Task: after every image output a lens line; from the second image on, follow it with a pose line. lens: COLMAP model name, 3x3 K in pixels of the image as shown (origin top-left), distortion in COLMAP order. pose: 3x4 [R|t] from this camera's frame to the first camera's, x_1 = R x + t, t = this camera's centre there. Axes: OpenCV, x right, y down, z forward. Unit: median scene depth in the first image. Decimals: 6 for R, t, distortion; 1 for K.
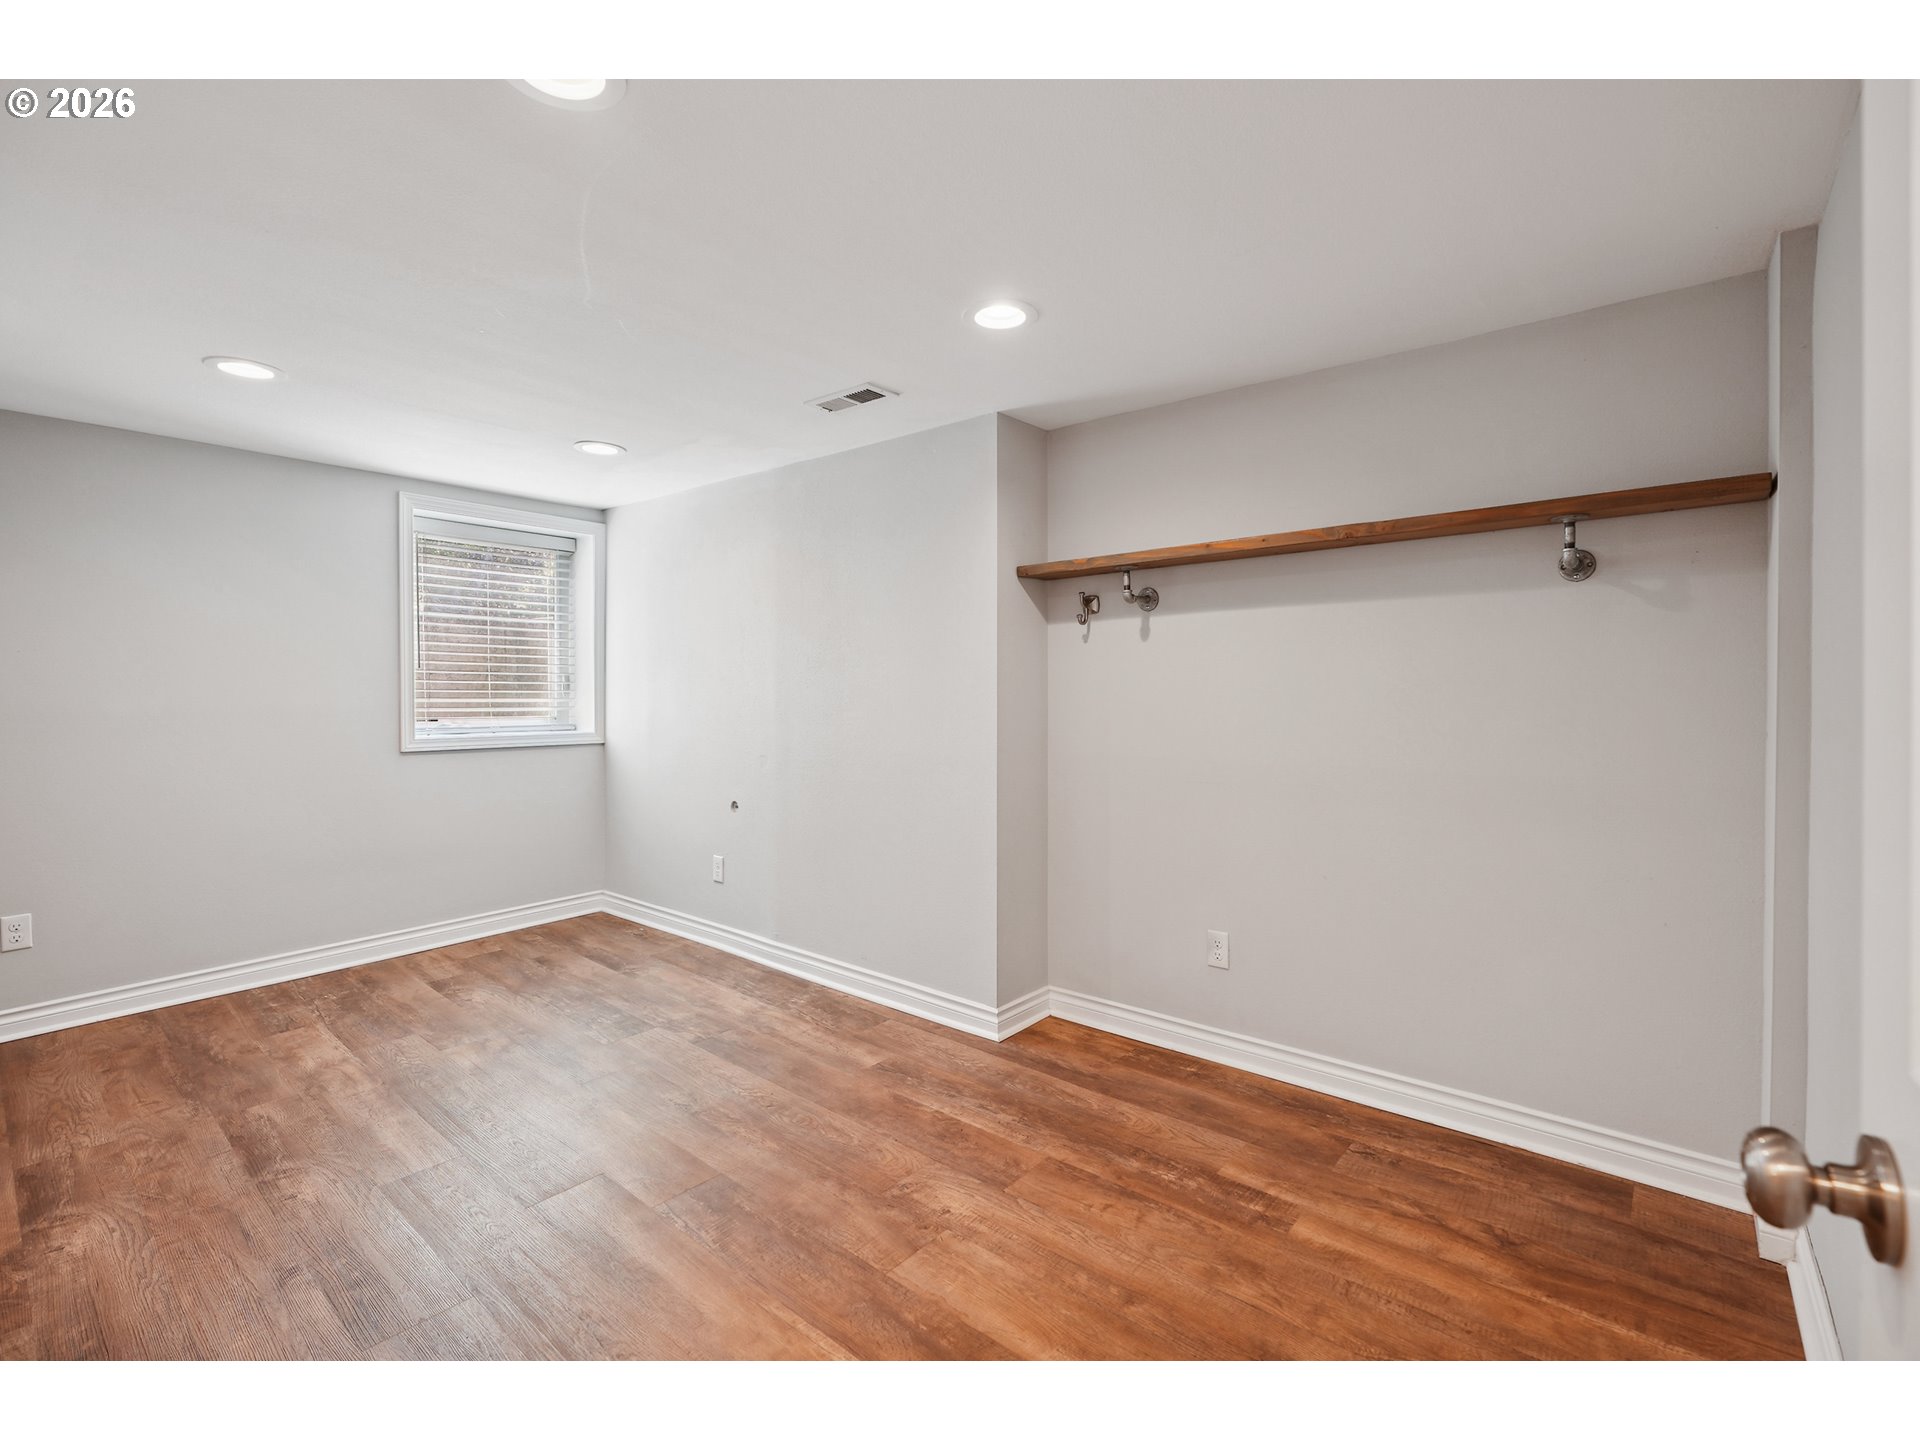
lens RADIAL K [[863.1, 0, 962.2], [0, 863.1, 712.9], [0, 0, 1]] dist [-0.000764, 0.000528]
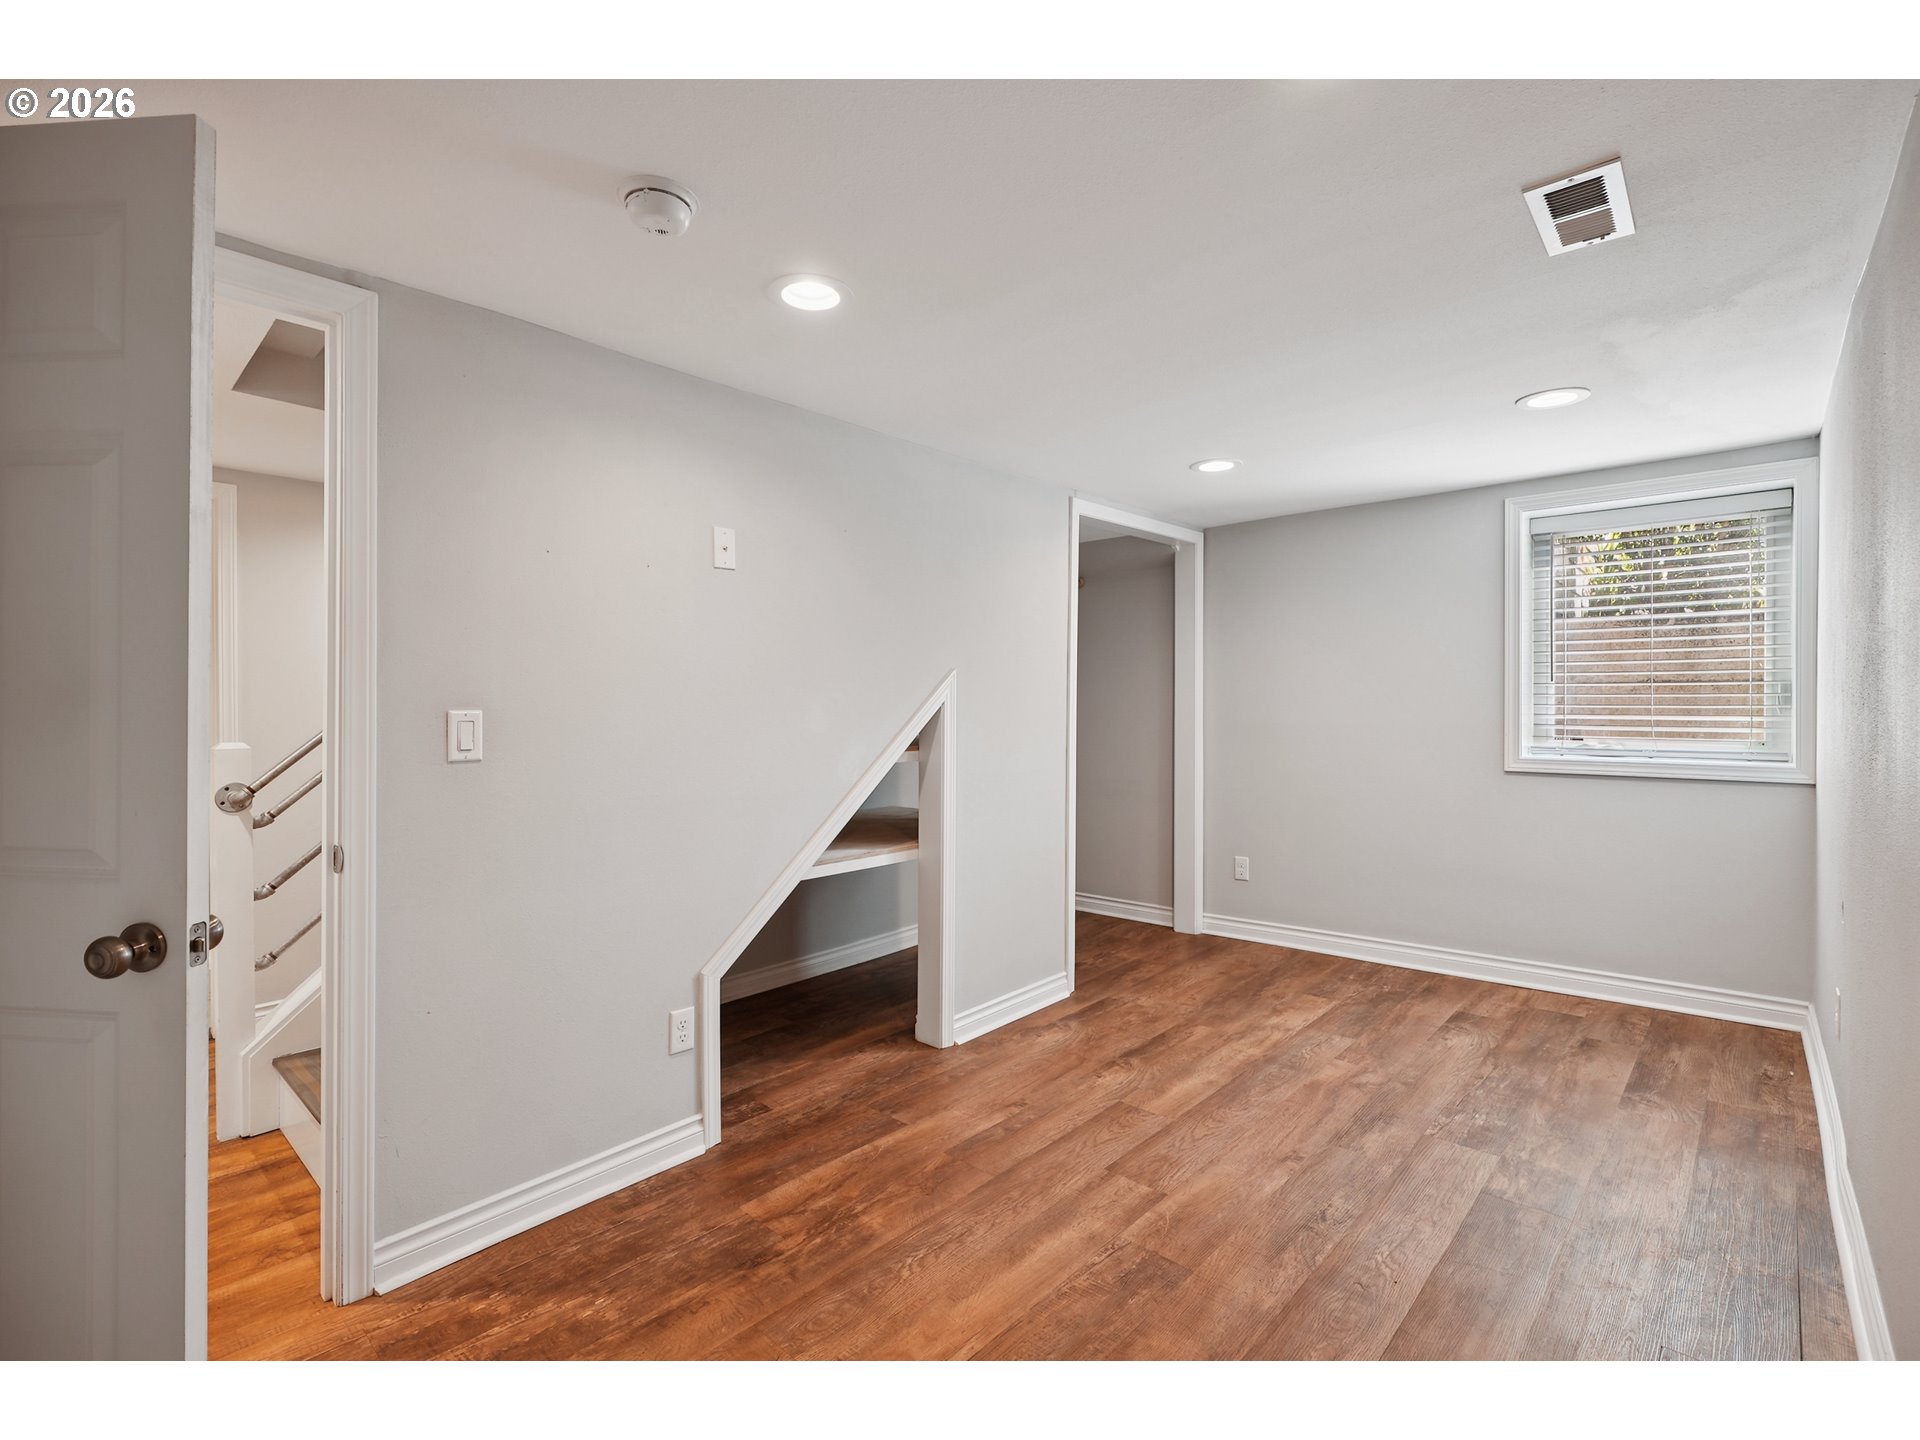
lens RADIAL K [[863.1, 0, 963.9], [0, 863.1, 709.1], [0, 0, 1]] dist [-0.000764, 0.000528]
pose [[-0.031413, 0.005132, -0.999493, 0.364371], [-0.017400, 0.999832, 0.005680, -0.020492], [0.999355, 0.017569, -0.031319, 0.481488]]
